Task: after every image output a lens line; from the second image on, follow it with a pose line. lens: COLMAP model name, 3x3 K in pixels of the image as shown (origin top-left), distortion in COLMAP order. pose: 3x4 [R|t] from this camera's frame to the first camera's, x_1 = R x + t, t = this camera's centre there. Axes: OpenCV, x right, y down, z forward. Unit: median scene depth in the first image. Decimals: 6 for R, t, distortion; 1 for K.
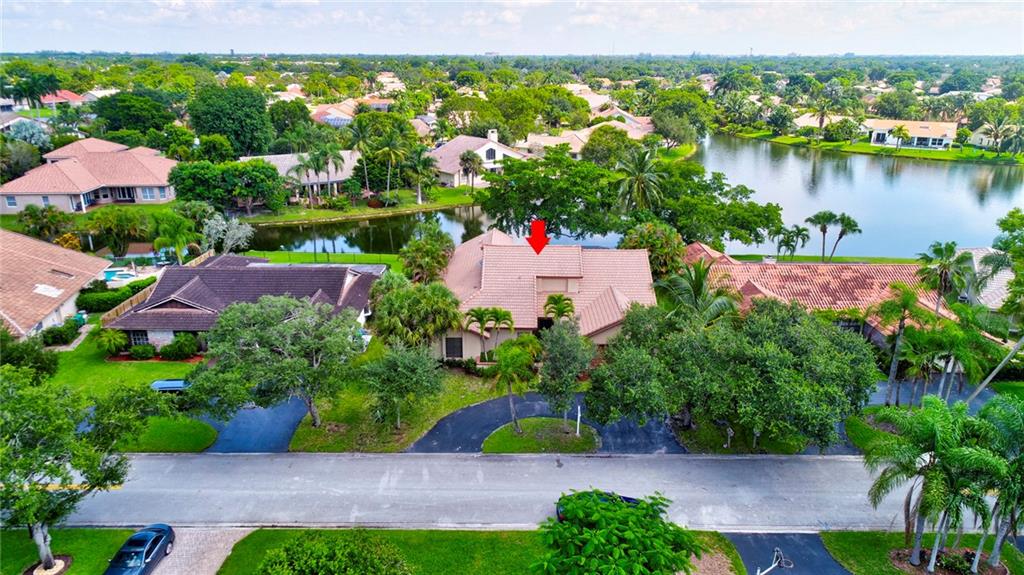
lens RADIAL K [[683.4, 0, 512.2], [0, 683.4, 288.9], [0, 0, 1]] dist [0.014585, -0.002011]
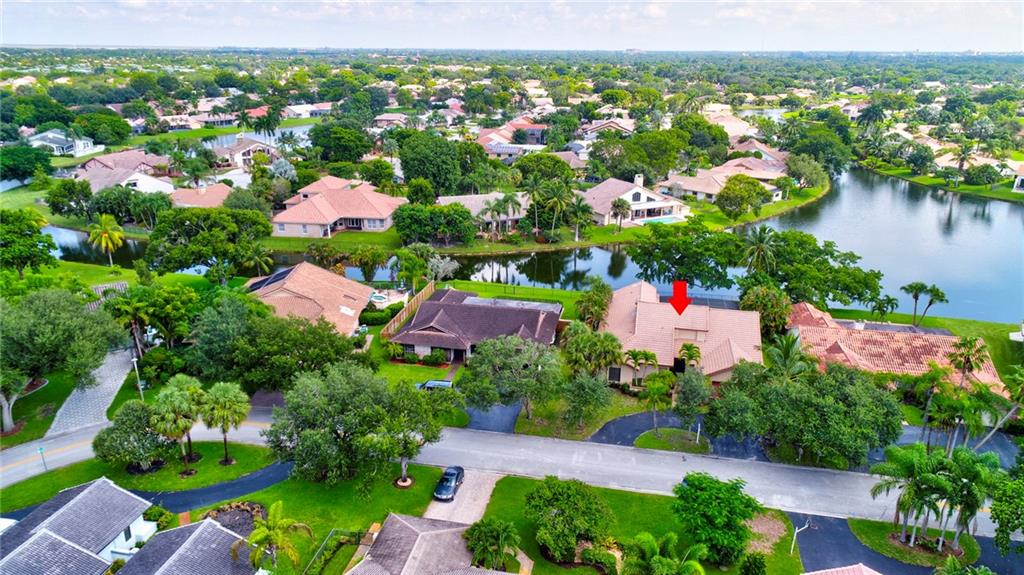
lens RADIAL K [[683.4, 0, 510.5], [0, 683.4, 286.1], [0, 0, 1]] dist [0.014585, -0.002011]
pose [[0.981033, 0.065319, -0.182504, -0.042866], [-0.064569, 0.997863, 0.010052, -0.092253], [0.182771, 0.001923, 0.983154, -0.435765]]
